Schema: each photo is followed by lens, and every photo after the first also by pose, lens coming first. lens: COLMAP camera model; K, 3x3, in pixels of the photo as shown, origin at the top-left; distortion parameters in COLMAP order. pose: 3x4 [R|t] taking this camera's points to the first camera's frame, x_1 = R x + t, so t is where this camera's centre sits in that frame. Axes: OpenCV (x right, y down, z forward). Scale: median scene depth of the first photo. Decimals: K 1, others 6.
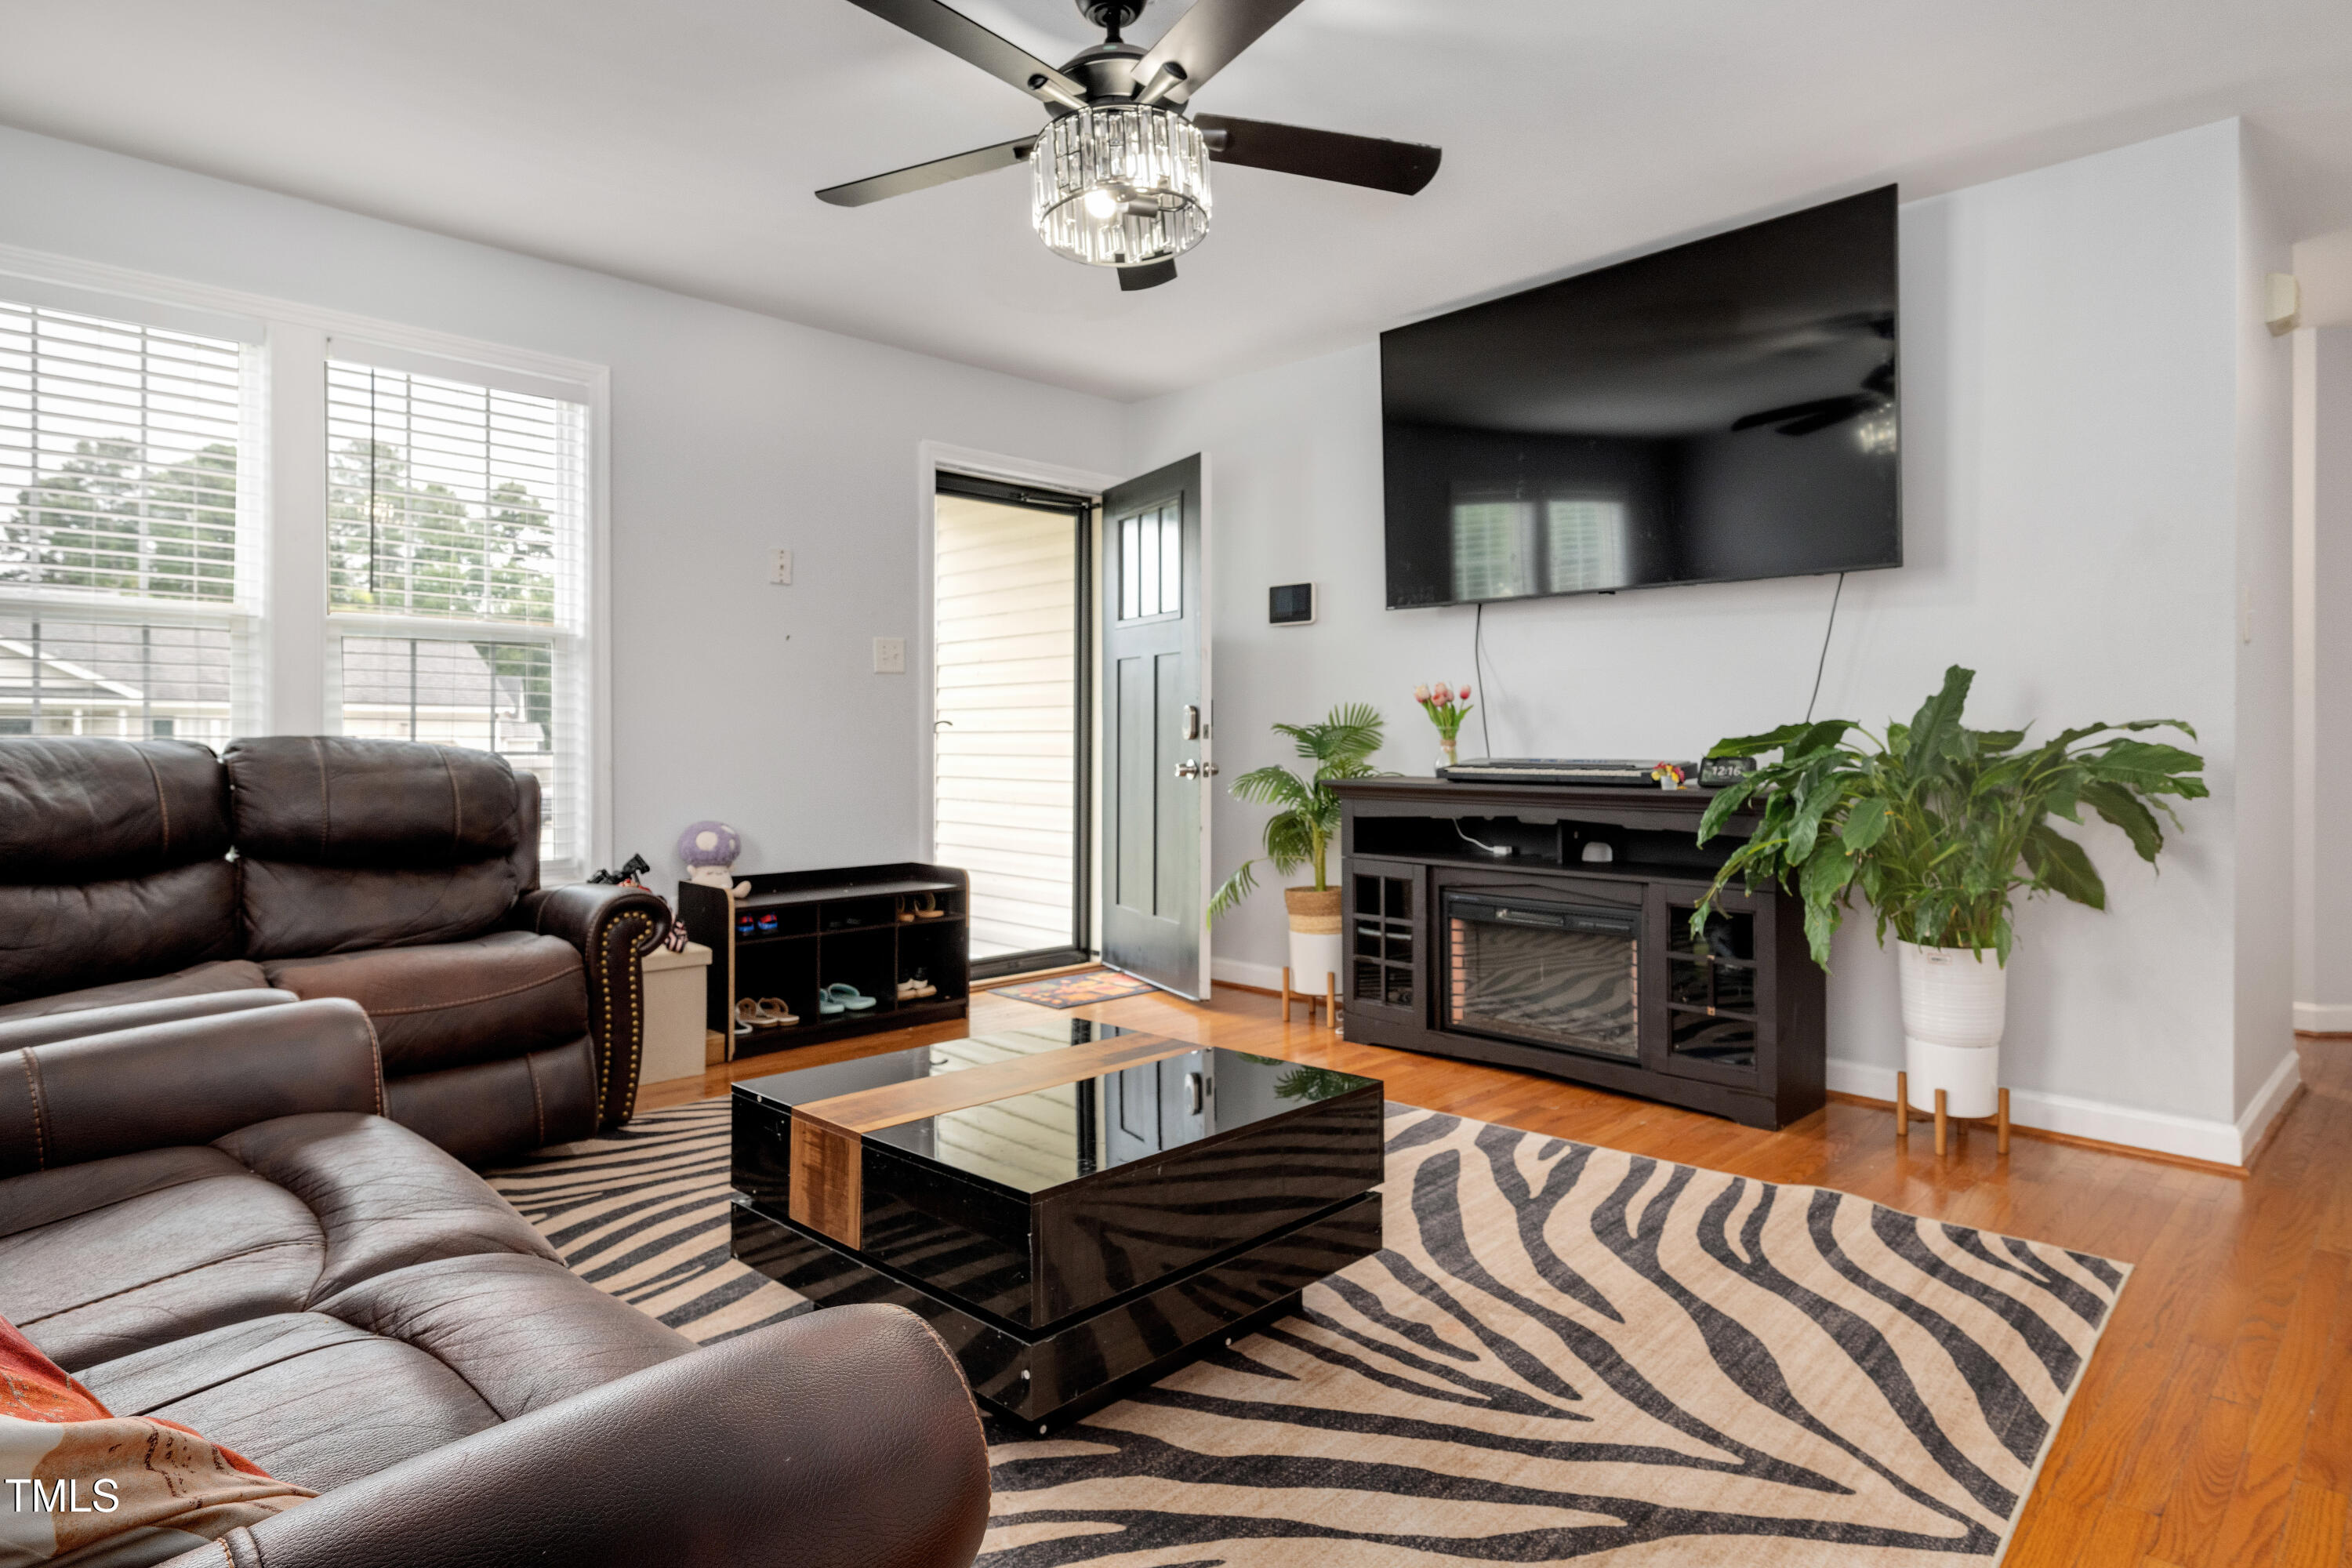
lens RADIAL K [[1327.4, 0, 1188.9], [0, 1327.4, 760.9], [0, 0, 1]] dist [-0.002477, 0.002524]
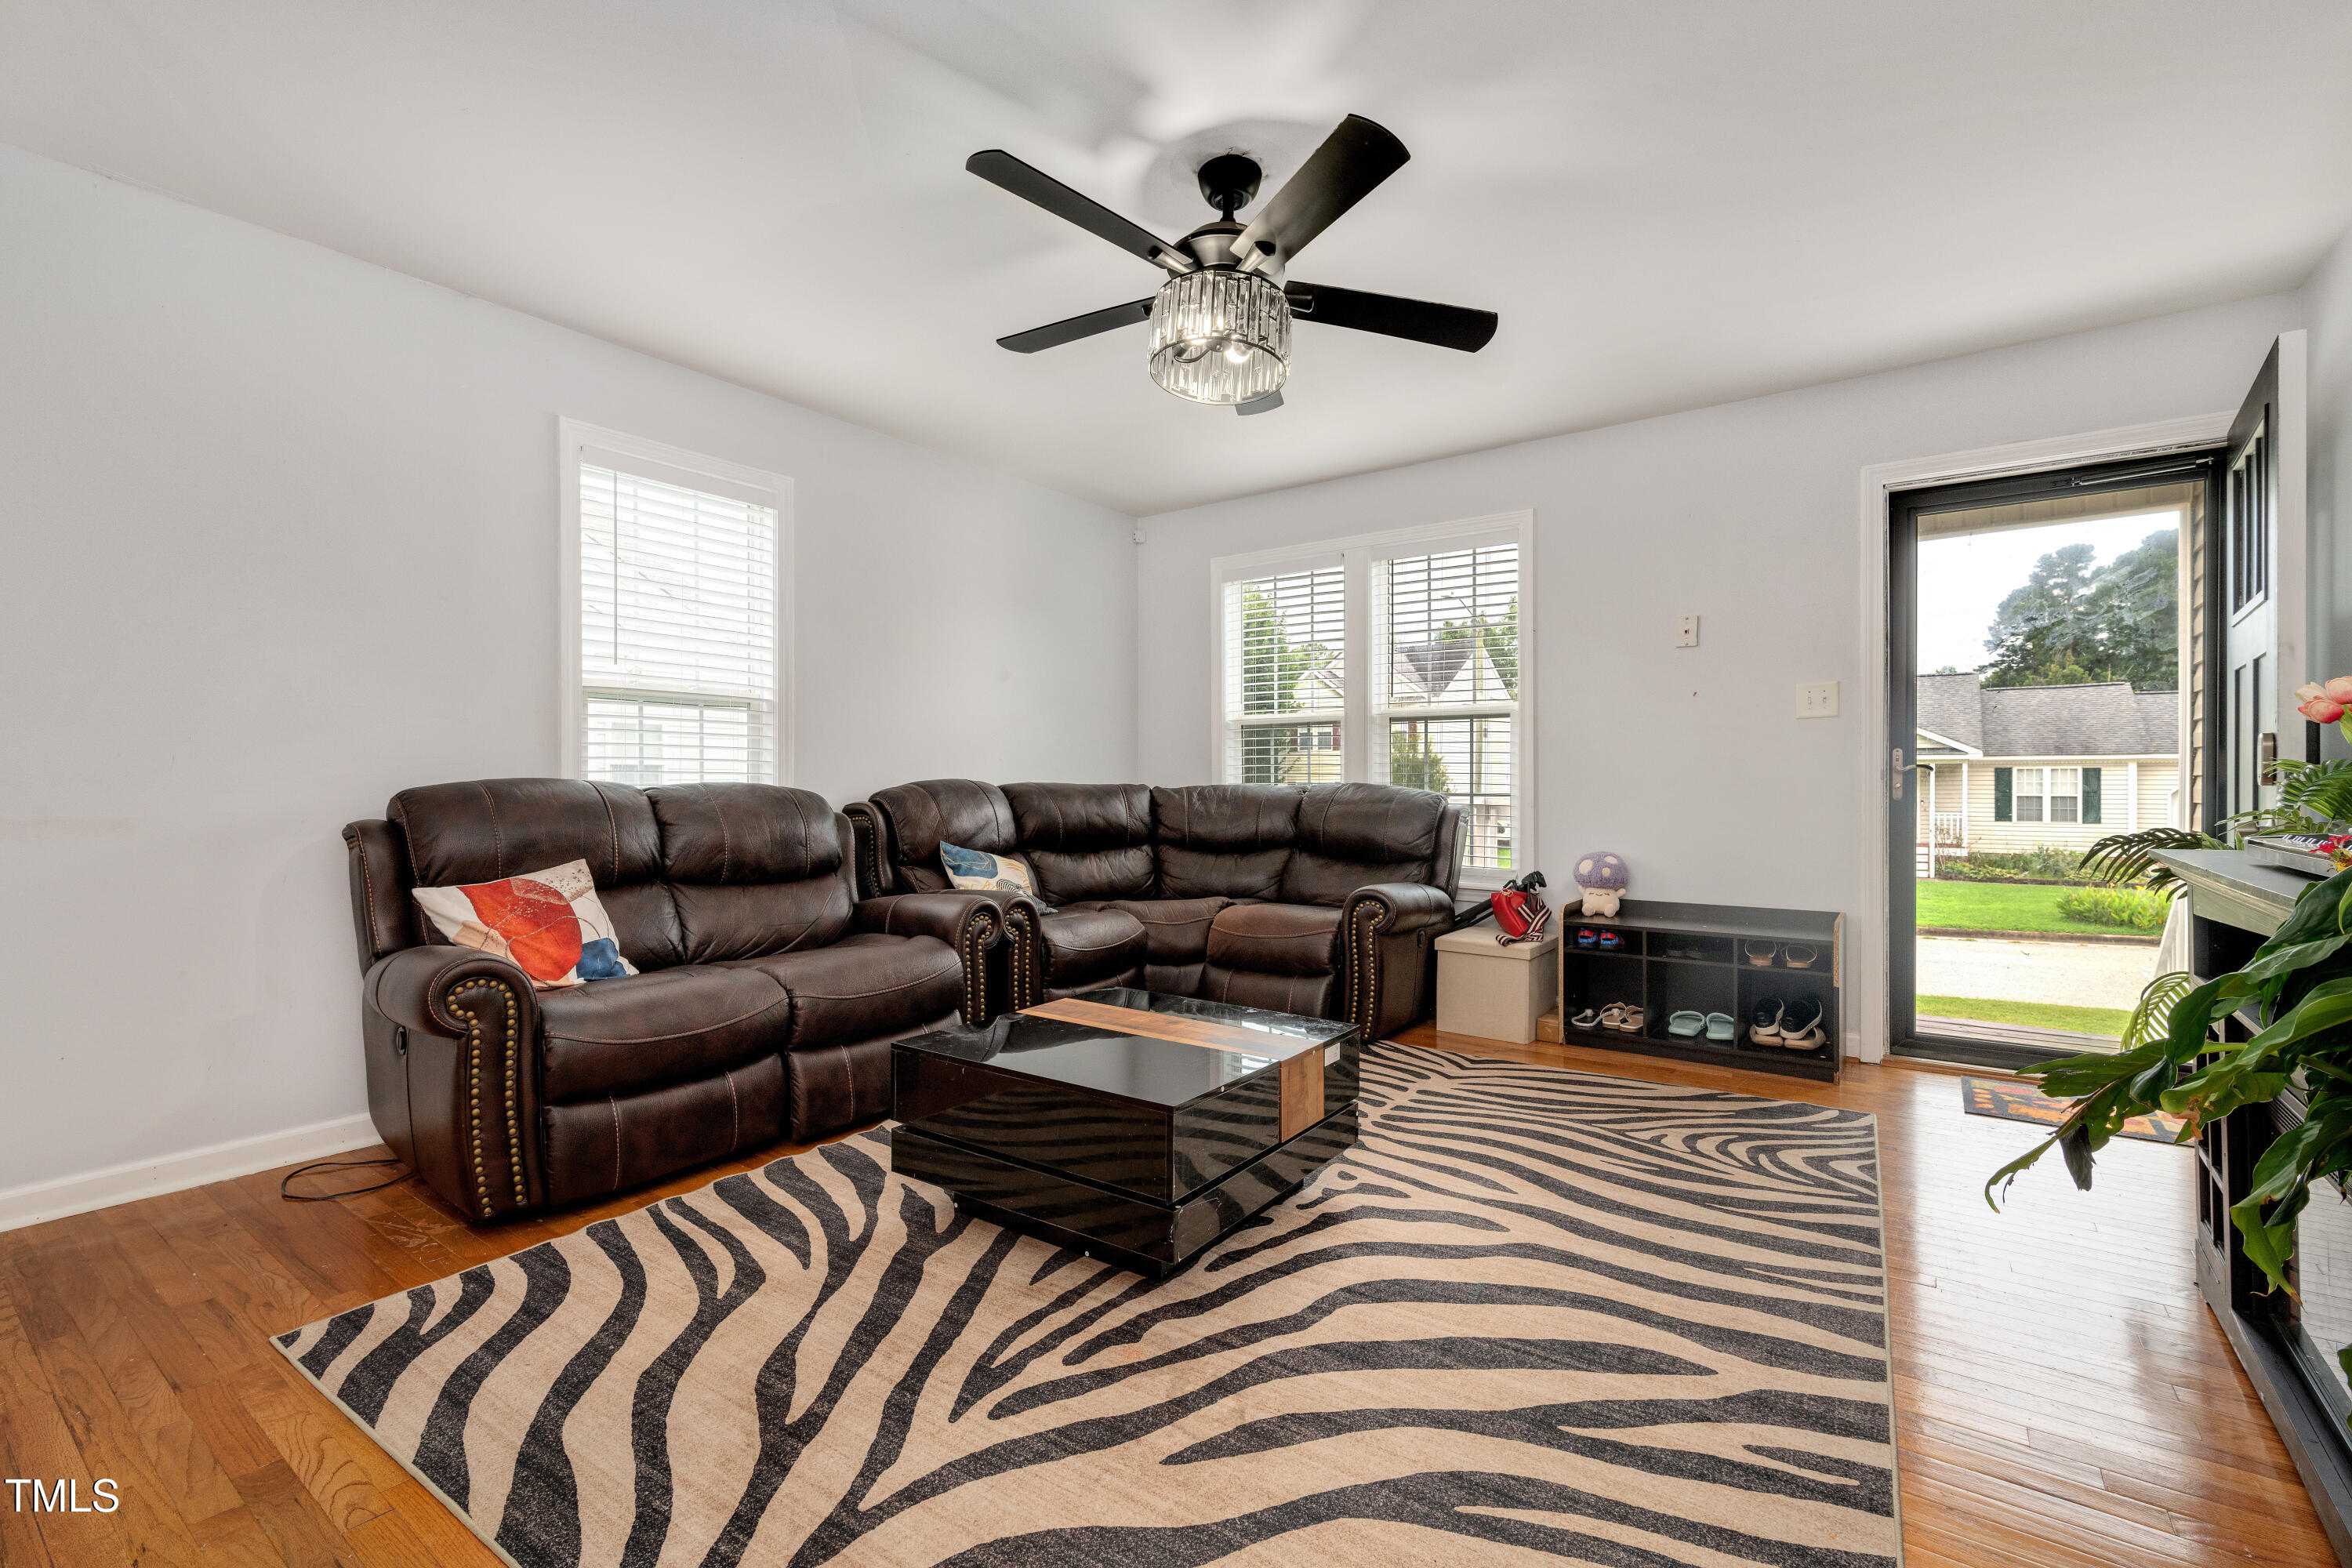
lens RADIAL K [[1017.5, 0, 1180.4], [0, 1017.5, 782.5], [0, 0, 1]] dist [-0.000226, -0.000614]
pose [[0.134483, -0.004651, -0.990905, 0.946802], [-0.014775, 0.999868, -0.006698, -0.010973], [0.990806, 0.015542, 0.134396, 0.884326]]
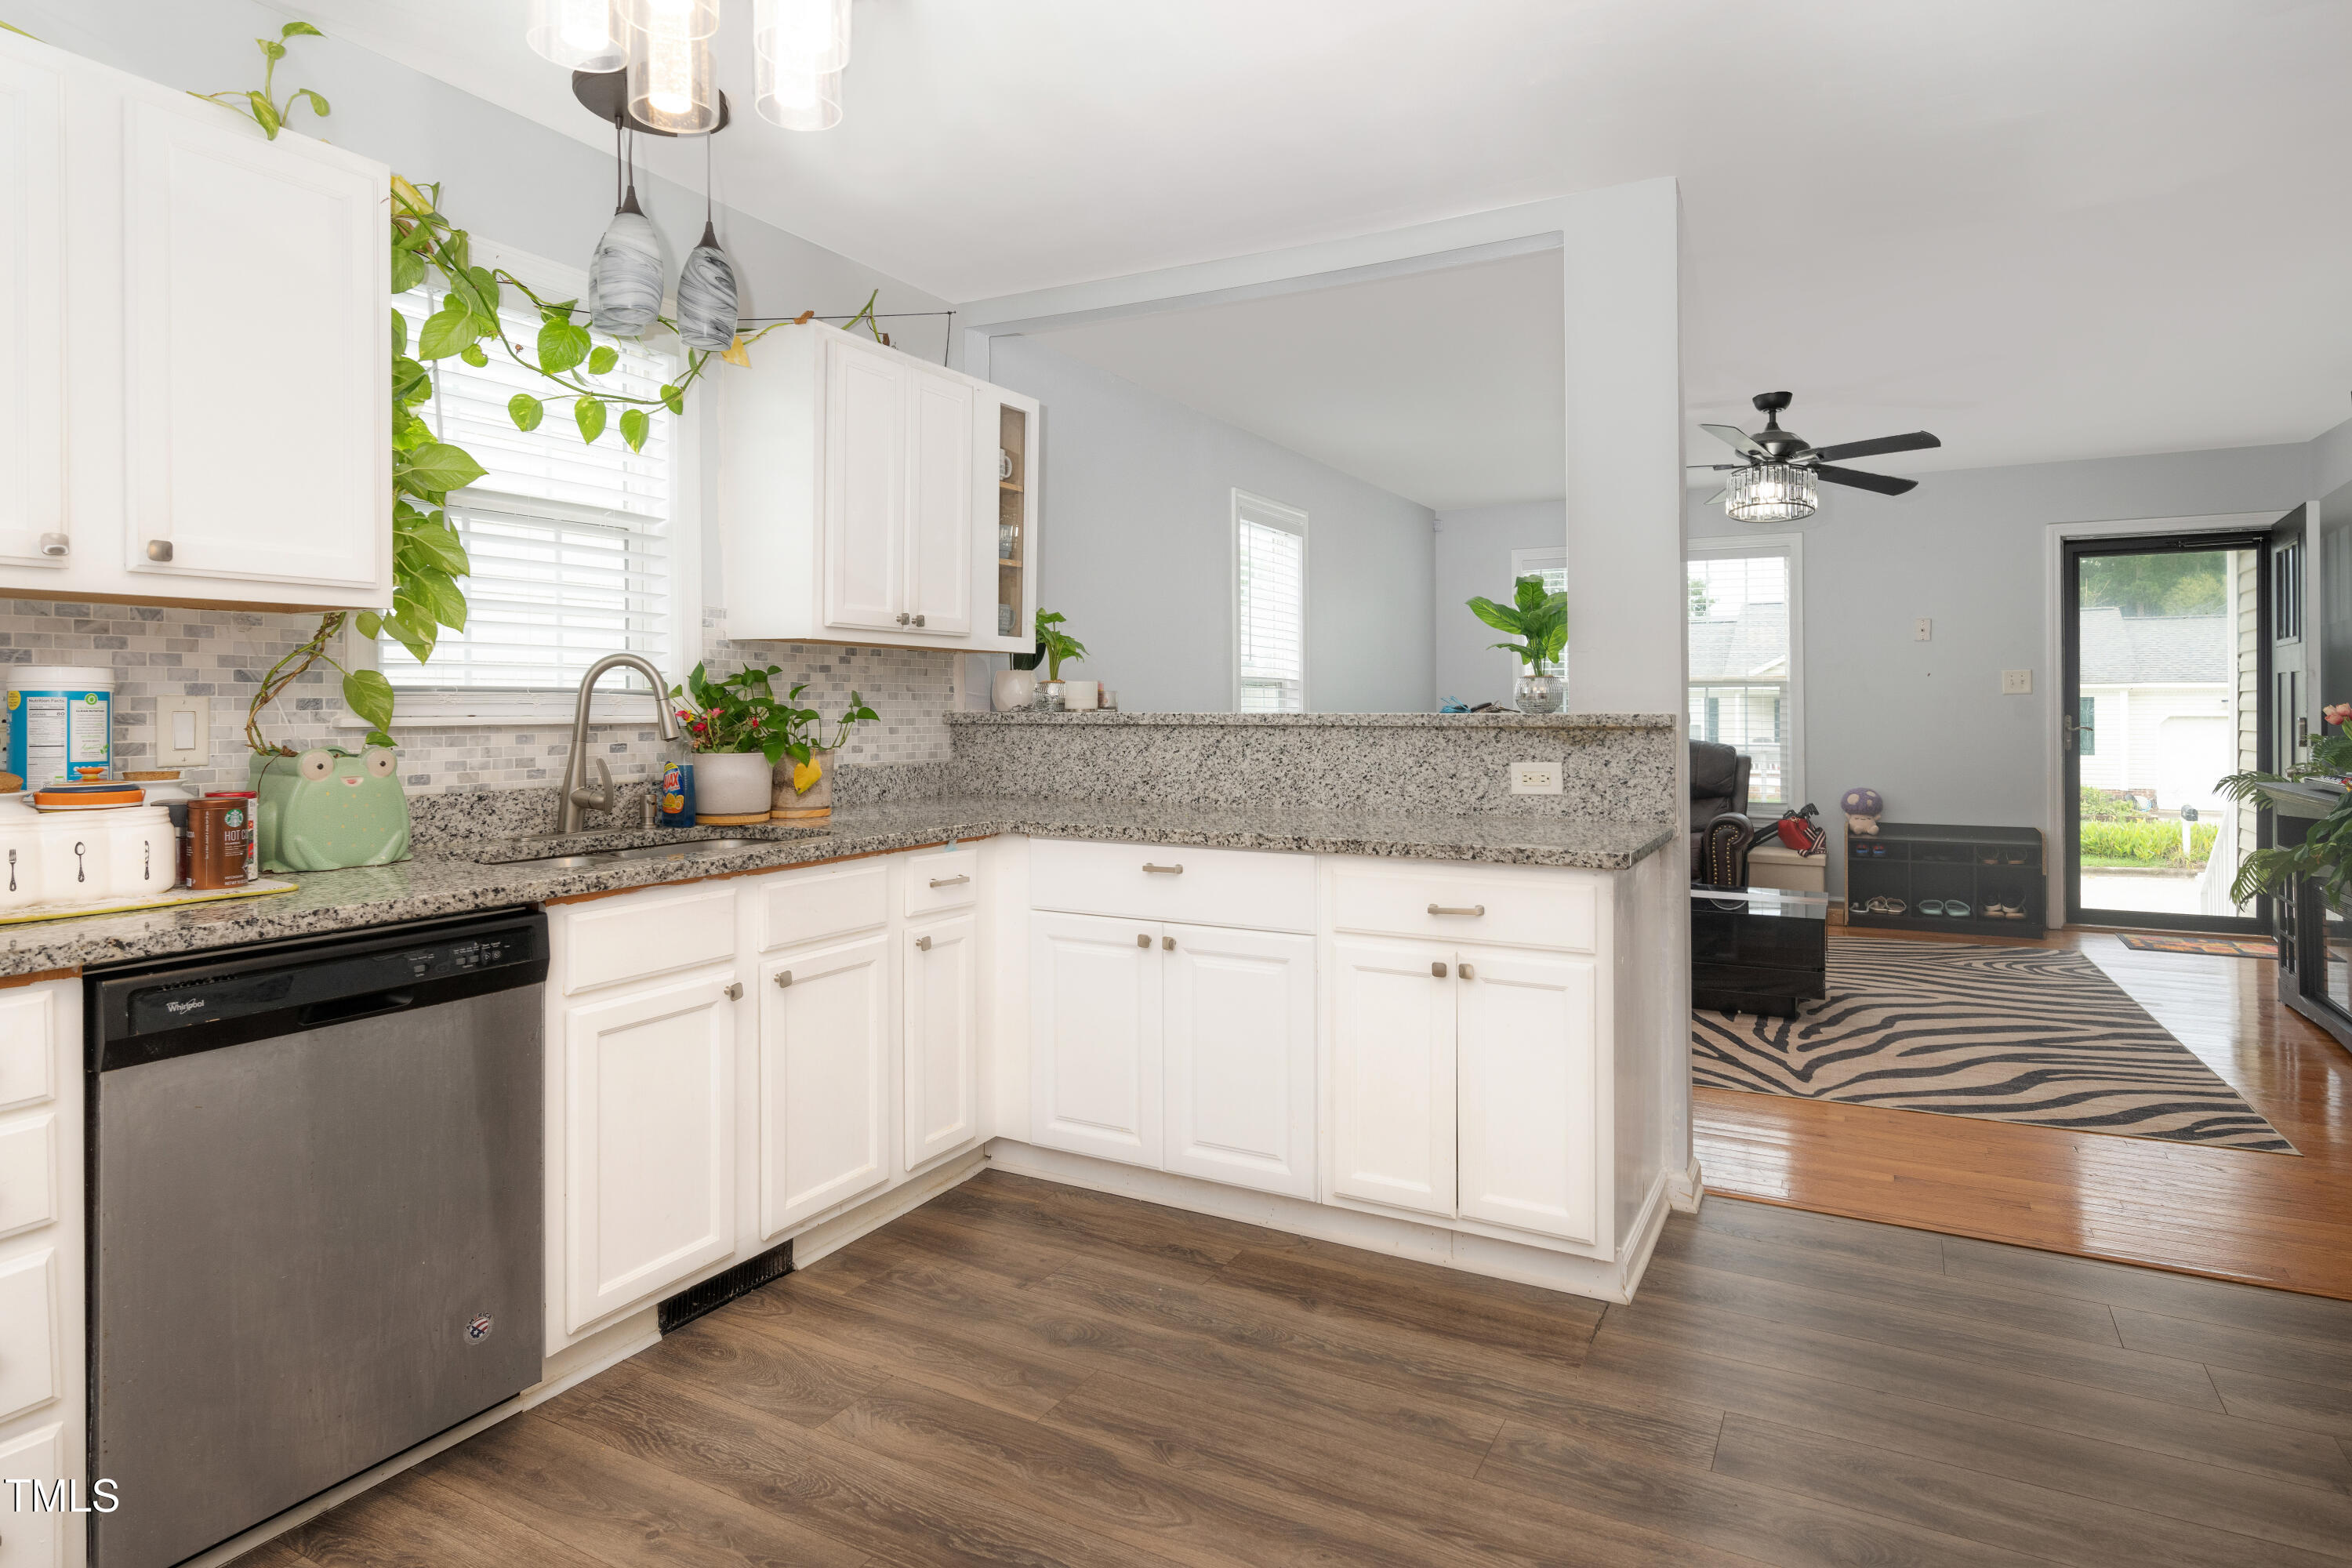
lens RADIAL K [[1327.4, 0, 1164.9], [0, 1327.4, 708.2], [0, 0, 1]] dist [-0.002477, 0.002524]
pose [[0.272767, -0.003970, -0.962072, 1.855898], [-0.010543, 0.999919, -0.007116, -0.062505], [0.962022, 0.012084, 0.272703, -0.568528]]
